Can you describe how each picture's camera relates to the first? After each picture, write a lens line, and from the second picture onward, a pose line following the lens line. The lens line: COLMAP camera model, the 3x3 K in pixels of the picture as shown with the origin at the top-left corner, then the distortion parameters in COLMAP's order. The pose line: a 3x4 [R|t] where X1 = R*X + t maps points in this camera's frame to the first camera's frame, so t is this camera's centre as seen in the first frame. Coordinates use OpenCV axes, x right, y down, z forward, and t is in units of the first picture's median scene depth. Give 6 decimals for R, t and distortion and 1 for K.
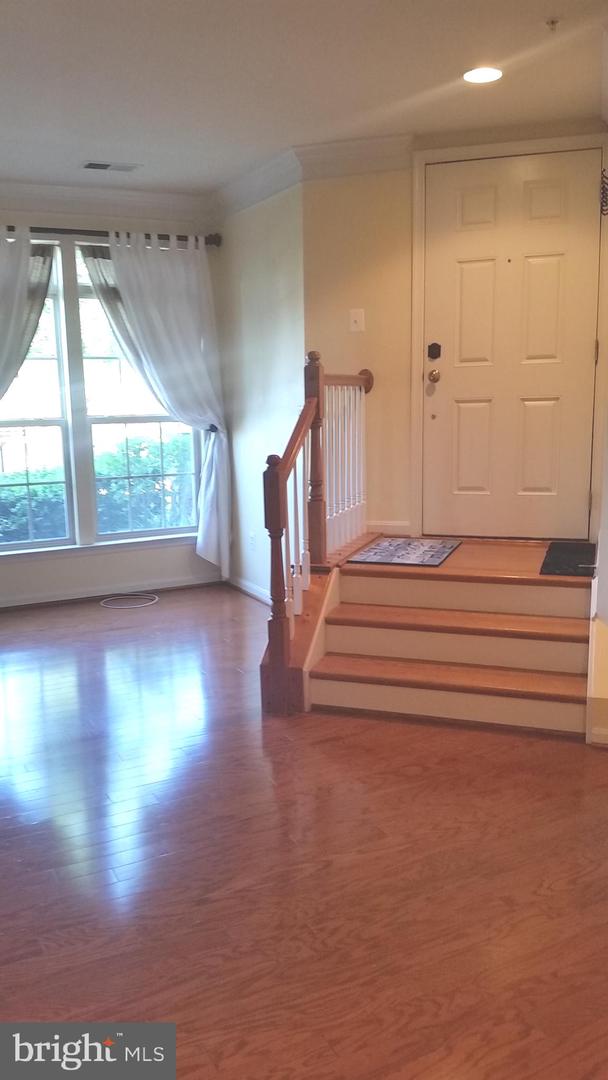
lens RADIAL K [[992.1, 0, 304.0], [0, 992.1, 540.0], [0, 0, 1]] dist [0.164128, -0.229436]
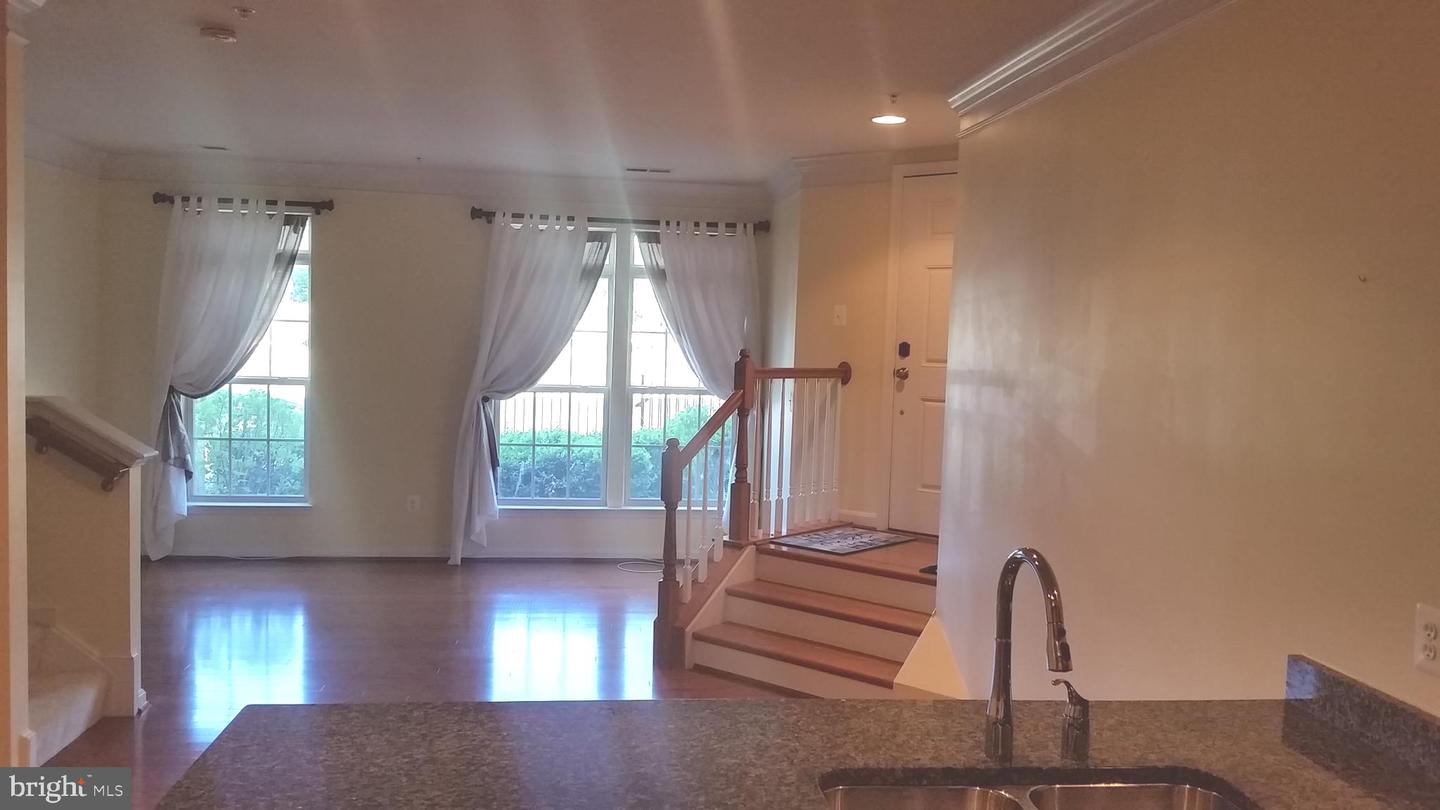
lens RADIAL K [[1322.7, 0, 720.0], [0, 1322.7, 405.0], [0, 0, 1]] dist [0.164128, -0.229436]
pose [[0.937127, 0.075243, -0.340782, 0.376116], [-0.107859, 0.991120, -0.077768, -0.005766], [0.331904, 0.109635, 0.936920, -0.296313]]
